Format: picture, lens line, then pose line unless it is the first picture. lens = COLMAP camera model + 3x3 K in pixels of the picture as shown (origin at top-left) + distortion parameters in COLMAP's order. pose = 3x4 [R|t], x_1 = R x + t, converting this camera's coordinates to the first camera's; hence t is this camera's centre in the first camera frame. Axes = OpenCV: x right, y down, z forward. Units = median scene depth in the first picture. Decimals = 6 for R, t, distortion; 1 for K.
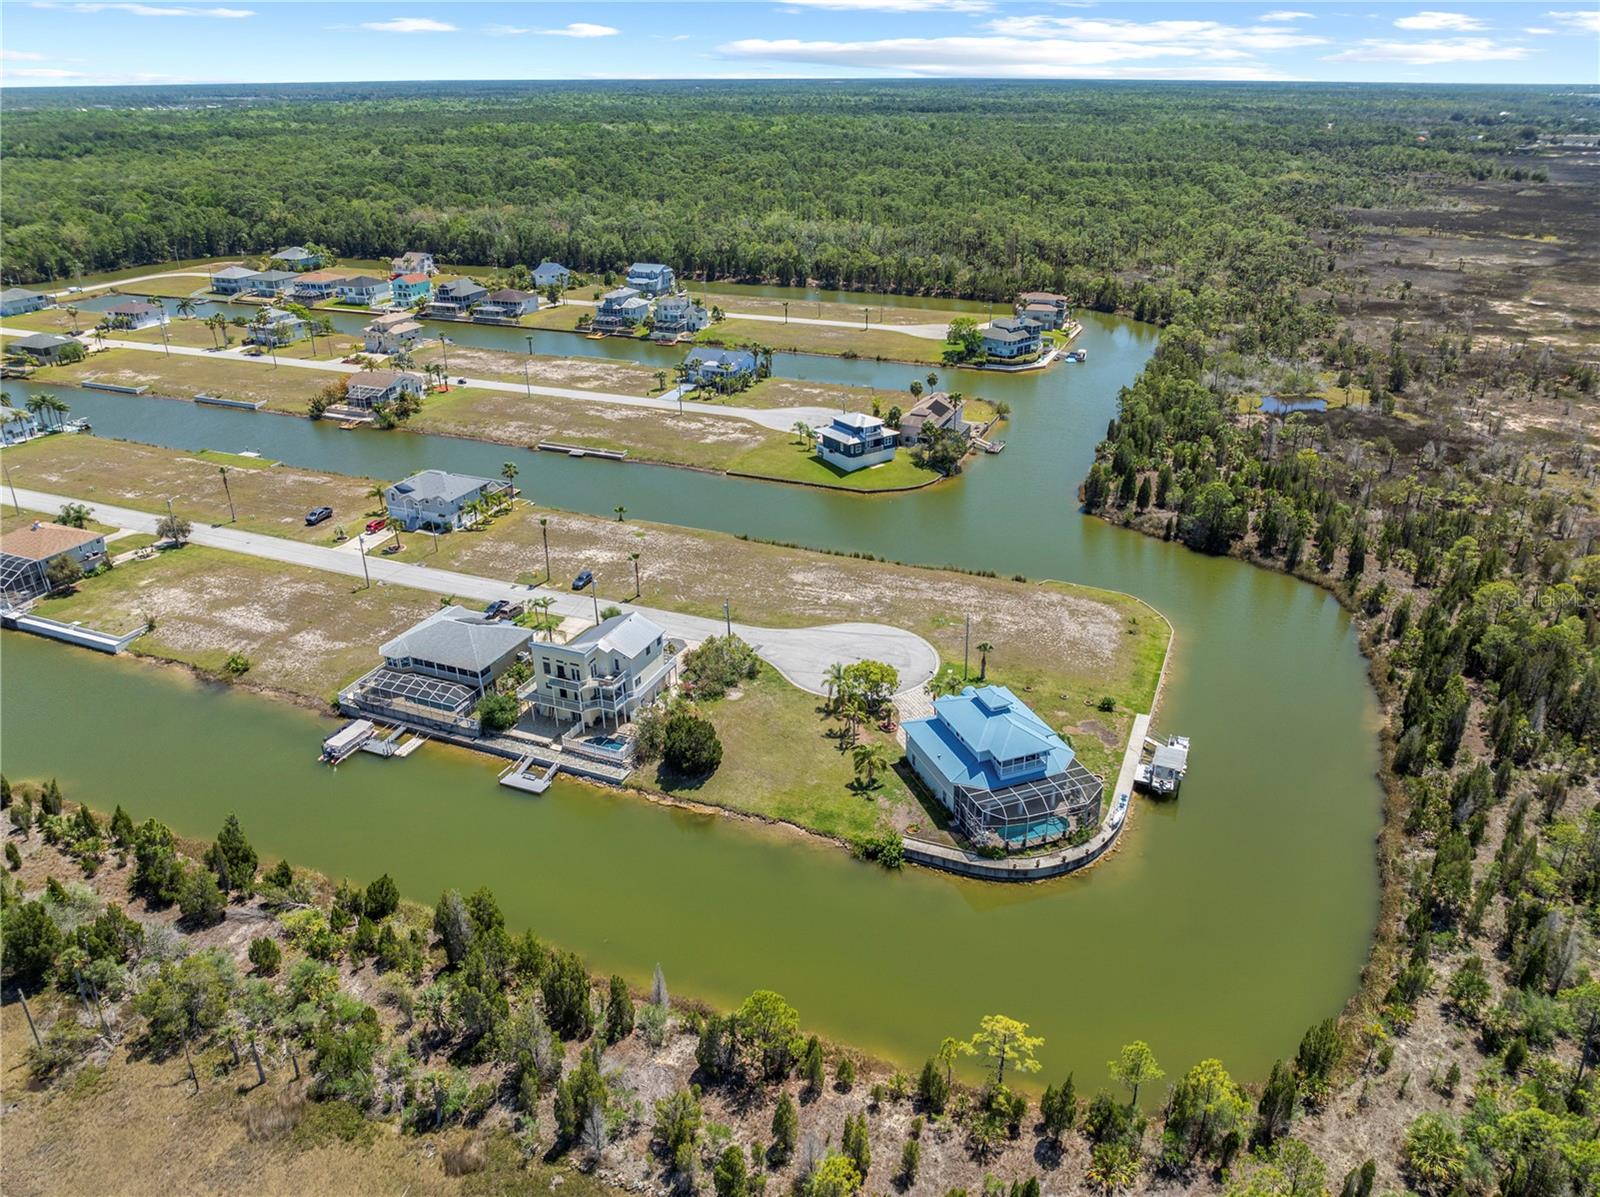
lens RADIAL K [[1114.0, 0, 808.6], [0, 1114.0, 601.2], [0, 0, 1]] dist [-0.040083, 0.009582]
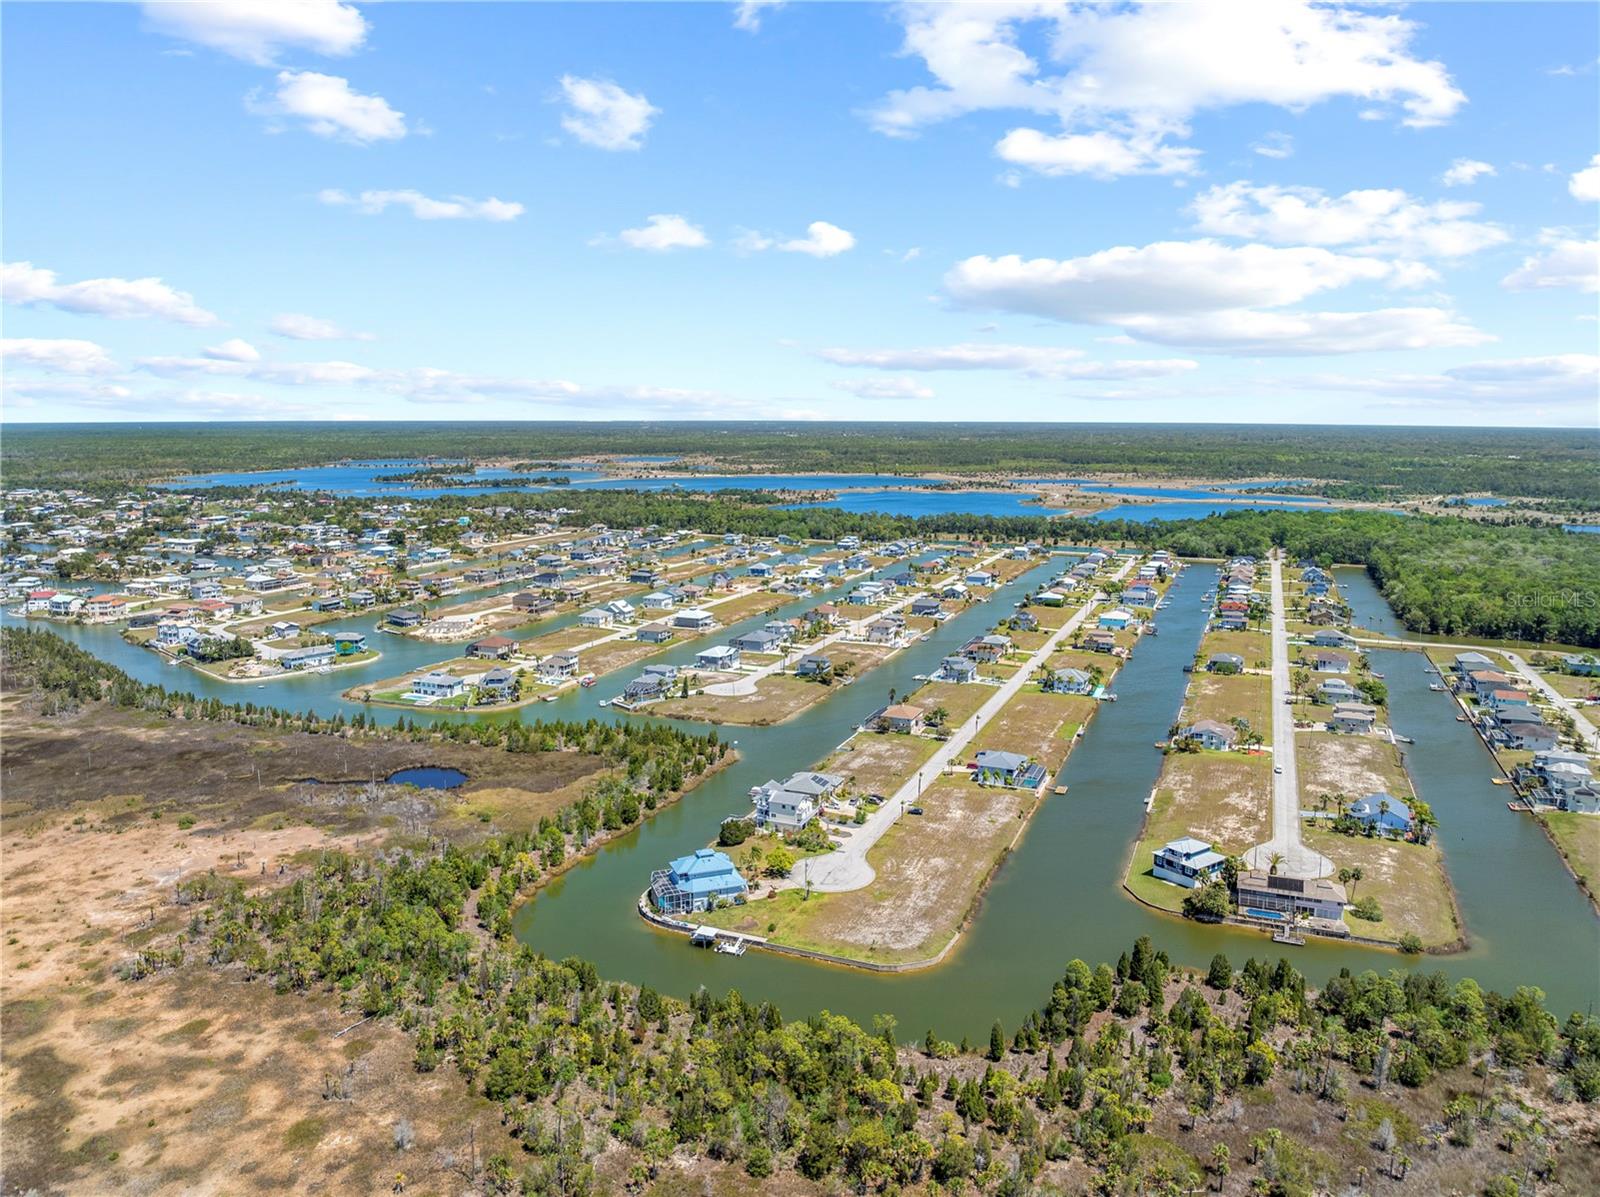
lens RADIAL K [[1114.0, 0, 799.4], [0, 1114.0, 602.9], [0, 0, 1]] dist [-0.040083, 0.009582]
pose [[-0.001194, 0.164641, -0.986353, 1.602507], [-0.431849, 0.889553, 0.149006, -0.535980], [0.901945, 0.426133, 0.070038, 0.598773]]
